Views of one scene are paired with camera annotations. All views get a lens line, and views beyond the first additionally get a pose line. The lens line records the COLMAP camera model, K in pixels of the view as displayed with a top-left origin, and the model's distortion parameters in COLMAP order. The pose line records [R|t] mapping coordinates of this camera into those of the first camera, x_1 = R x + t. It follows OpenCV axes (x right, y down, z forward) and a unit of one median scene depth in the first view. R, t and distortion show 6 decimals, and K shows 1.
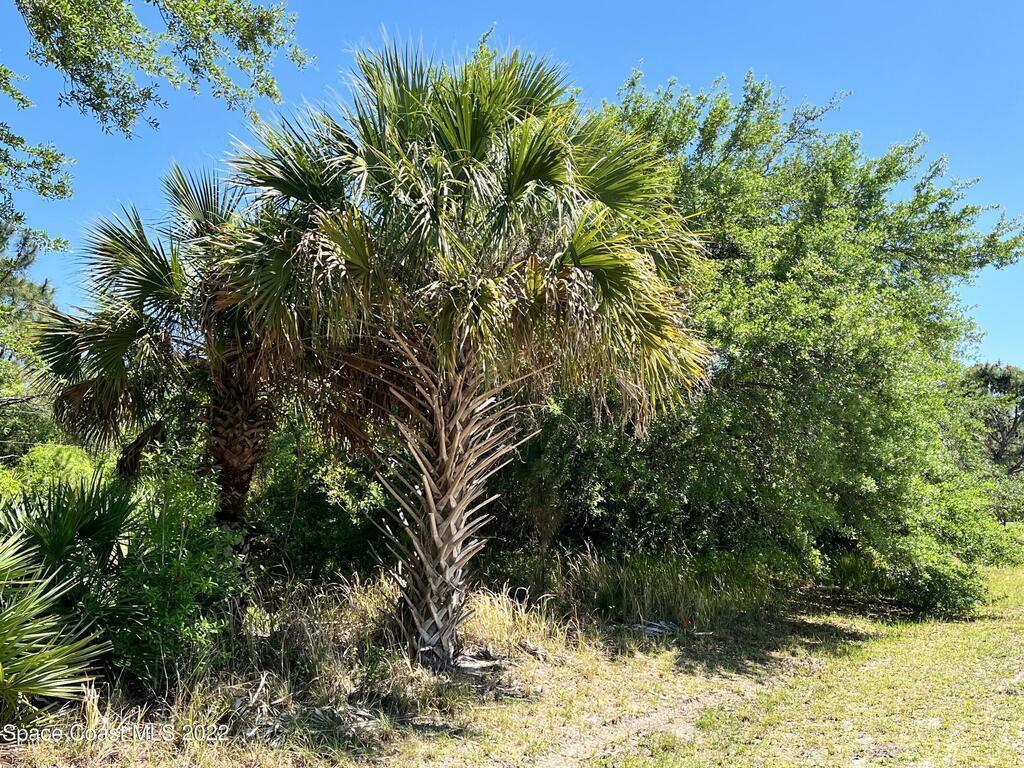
lens RADIAL K [[1008.6, 0, 512.0], [0, 1008.6, 384.0], [0, 0, 1]] dist [0.065705, -0.005120]
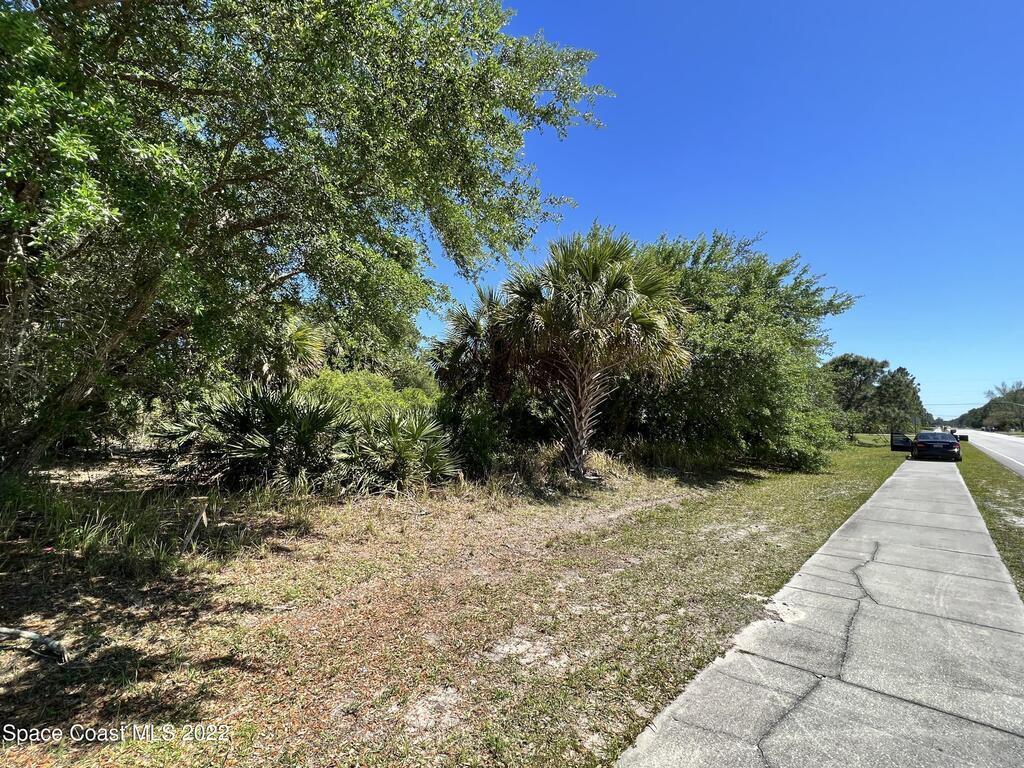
lens RADIAL K [[466.0, 0, 512.0], [0, 466.0, 384.0], [0, 0, 1]] dist [0.001705, -0.000033]
pose [[0.980189, 0.011663, -0.197721, -0.003072], [-0.002685, 0.998955, 0.045616, -0.012503], [0.198046, -0.044181, 0.979196, -0.173395]]
